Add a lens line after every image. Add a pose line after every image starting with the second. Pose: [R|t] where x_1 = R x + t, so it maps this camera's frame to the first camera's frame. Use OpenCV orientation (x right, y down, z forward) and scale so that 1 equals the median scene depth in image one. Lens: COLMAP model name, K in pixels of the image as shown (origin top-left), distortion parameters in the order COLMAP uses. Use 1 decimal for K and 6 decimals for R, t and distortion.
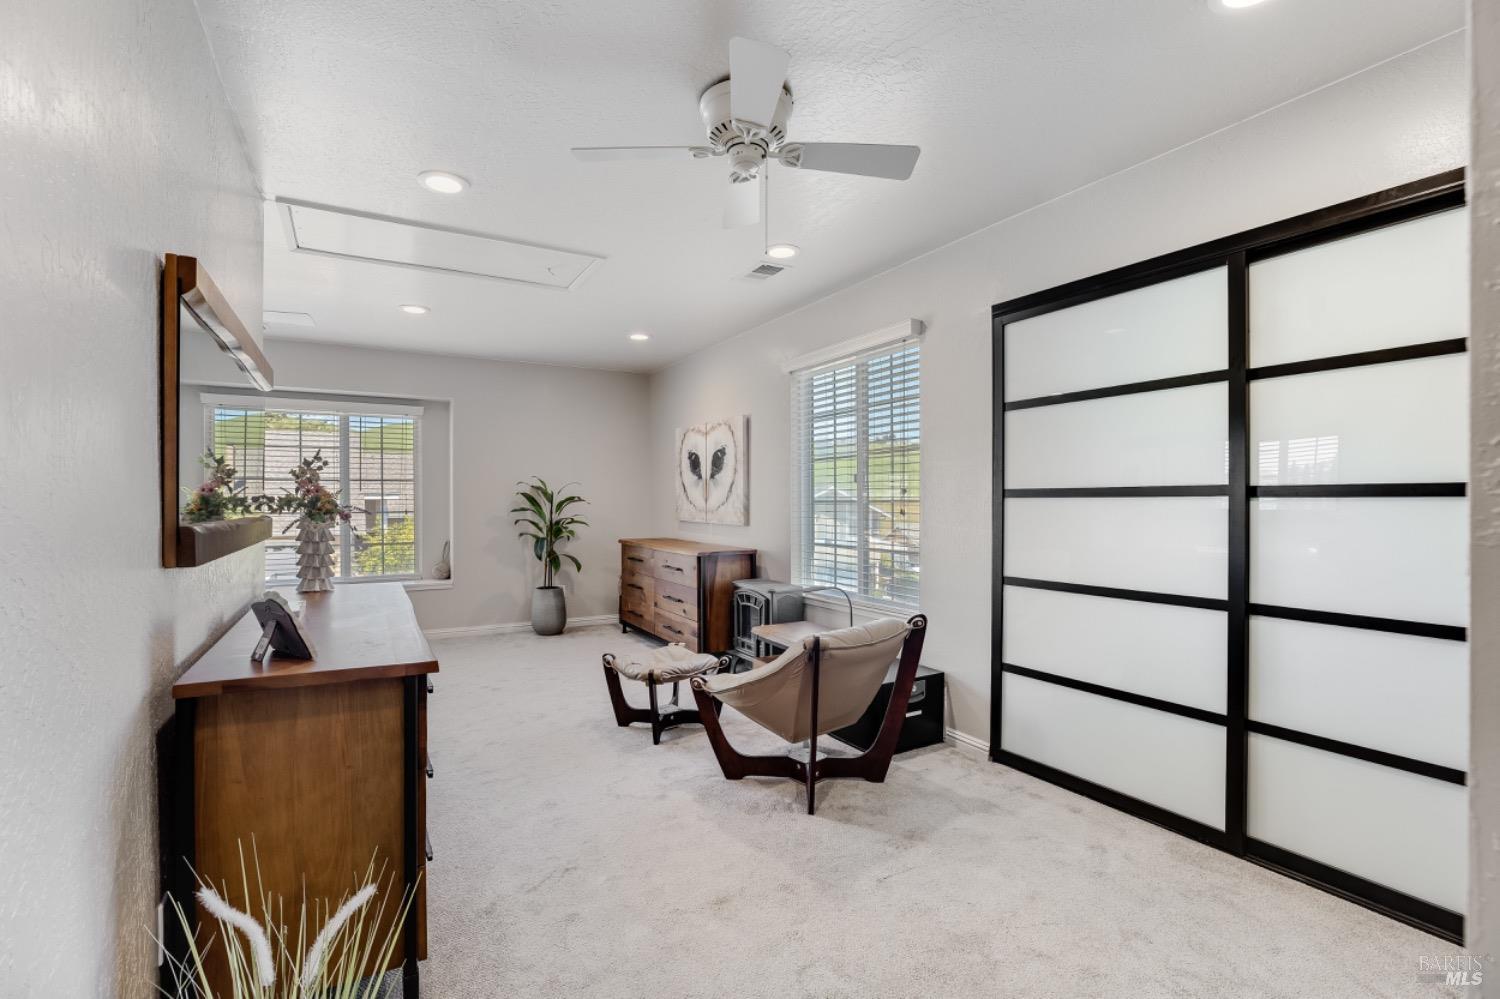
lens RADIAL K [[683.9, 0, 752.5], [0, 683.9, 505.7], [0, 0, 1]] dist [-0.037980, 0.013977]
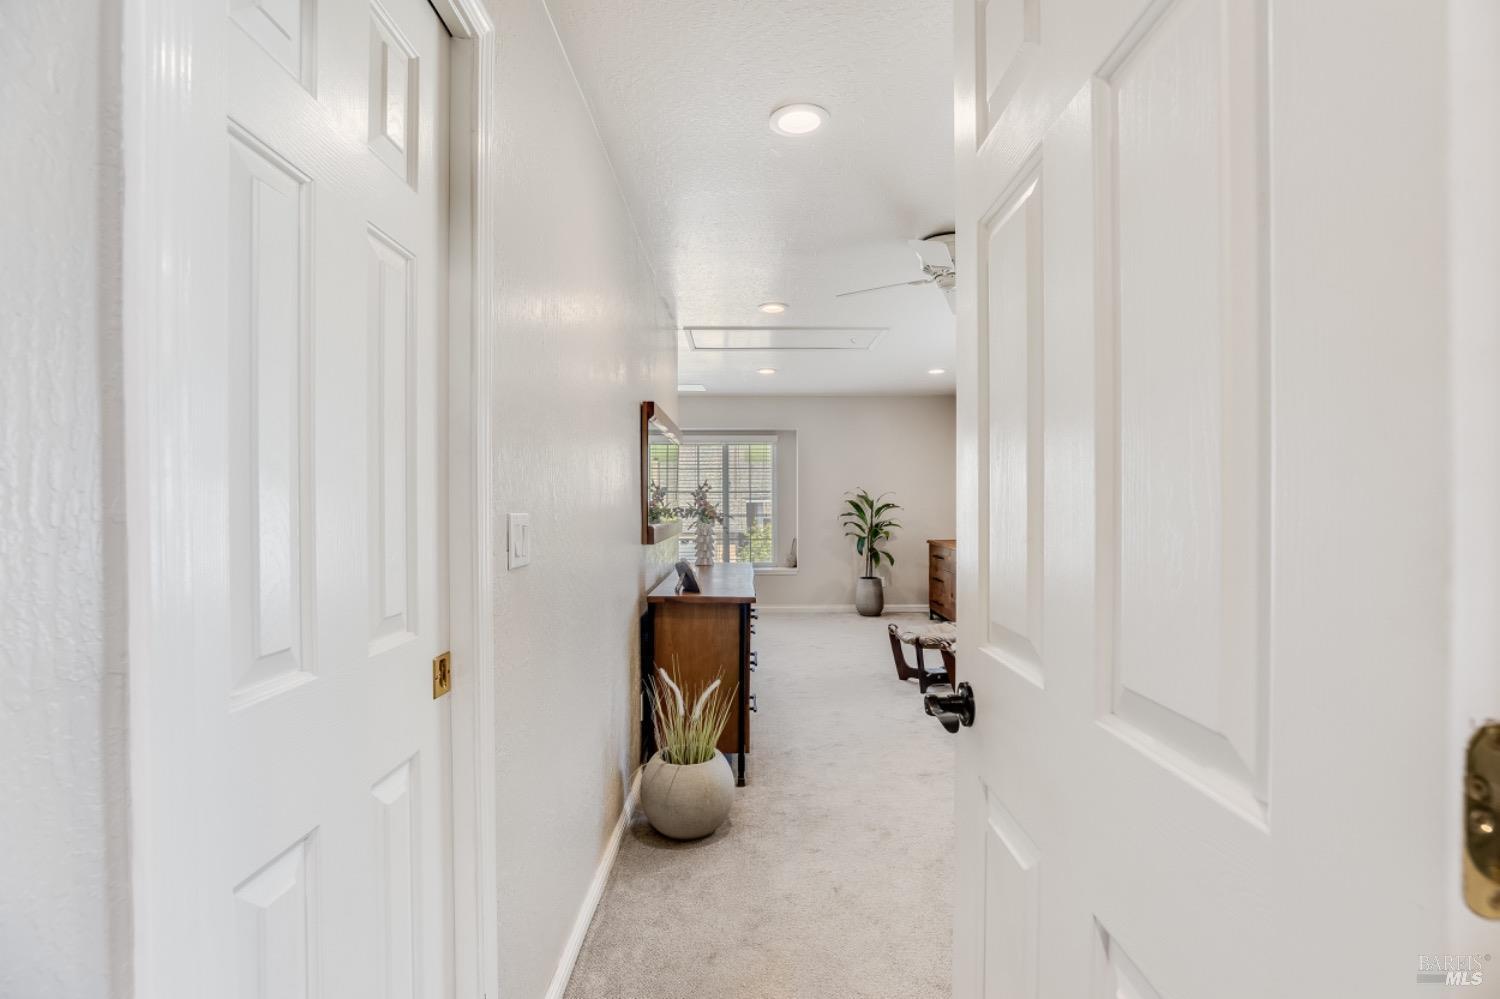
lens RADIAL K [[683.9, 0, 752.5], [0, 683.9, 505.7], [0, 0, 1]] dist [-0.037980, 0.013977]
pose [[0.870878, -0.000695, -0.491499, 0.259933], [-0.000621, 0.999997, -0.002514, -0.014159], [0.491499, 0.002494, 0.870875, -0.375445]]
